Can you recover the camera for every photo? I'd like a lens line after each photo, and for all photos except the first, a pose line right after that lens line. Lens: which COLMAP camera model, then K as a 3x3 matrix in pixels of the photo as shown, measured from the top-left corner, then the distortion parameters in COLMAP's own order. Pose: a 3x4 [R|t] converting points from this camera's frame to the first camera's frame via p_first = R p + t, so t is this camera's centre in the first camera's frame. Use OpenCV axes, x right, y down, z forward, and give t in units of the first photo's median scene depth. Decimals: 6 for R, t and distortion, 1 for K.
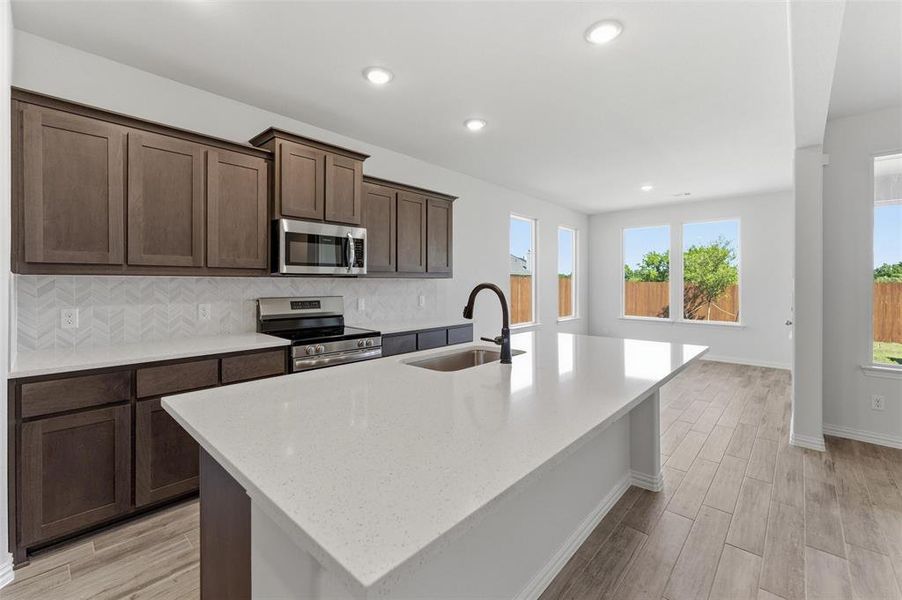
lens RADIAL K [[379.0, 0, 454.5], [0, 379.0, 282.8], [0, 0, 1]] dist [0.001030, 0.000153]
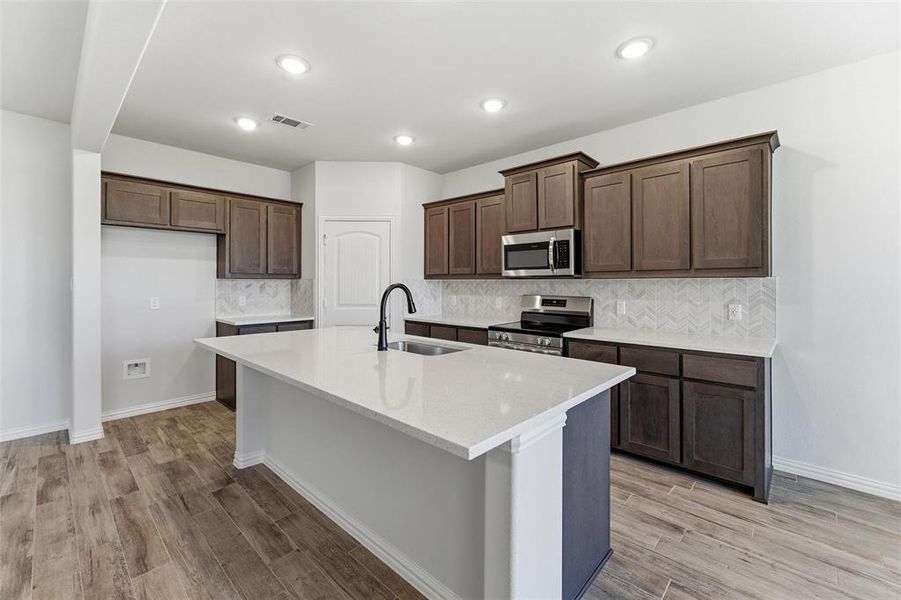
lens RADIAL K [[378.5, 0, 454.0], [0, 378.5, 282.8], [0, 0, 1]] dist [0.001030, 0.000153]
pose [[-0.009733, -0.002246, -0.999950, 0.865374], [-0.001558, 0.999996, -0.002231, 0.000565], [0.999951, 0.001536, -0.009736, 0.808715]]
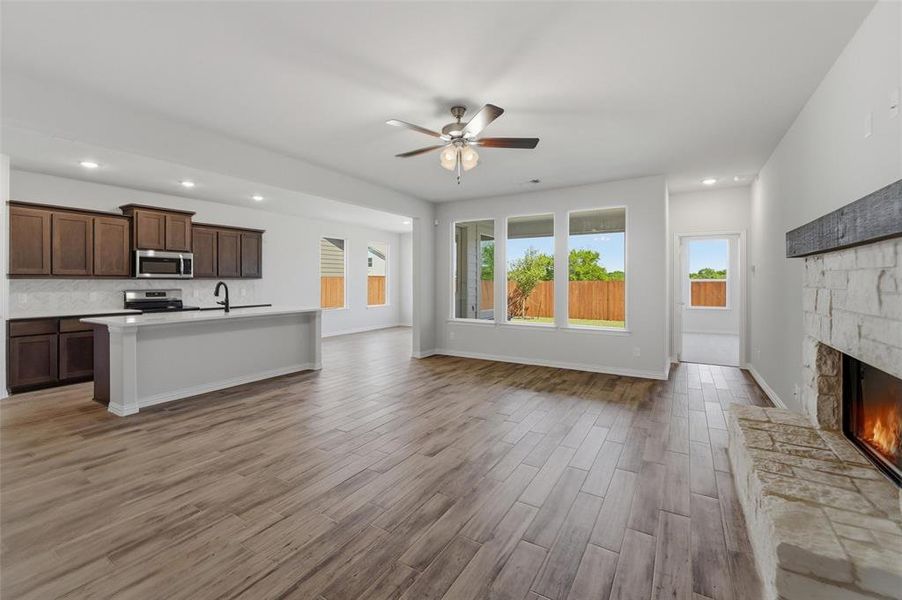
lens RADIAL K [[379.0, 0, 454.5], [0, 379.0, 282.8], [0, 0, 1]] dist [0.001030, 0.000153]
pose [[0.981290, -0.001928, 0.192525, 0.772314], [0.001327, 0.999994, 0.003249, -0.002011], [-0.192531, -0.002932, 0.981287, -1.240005]]
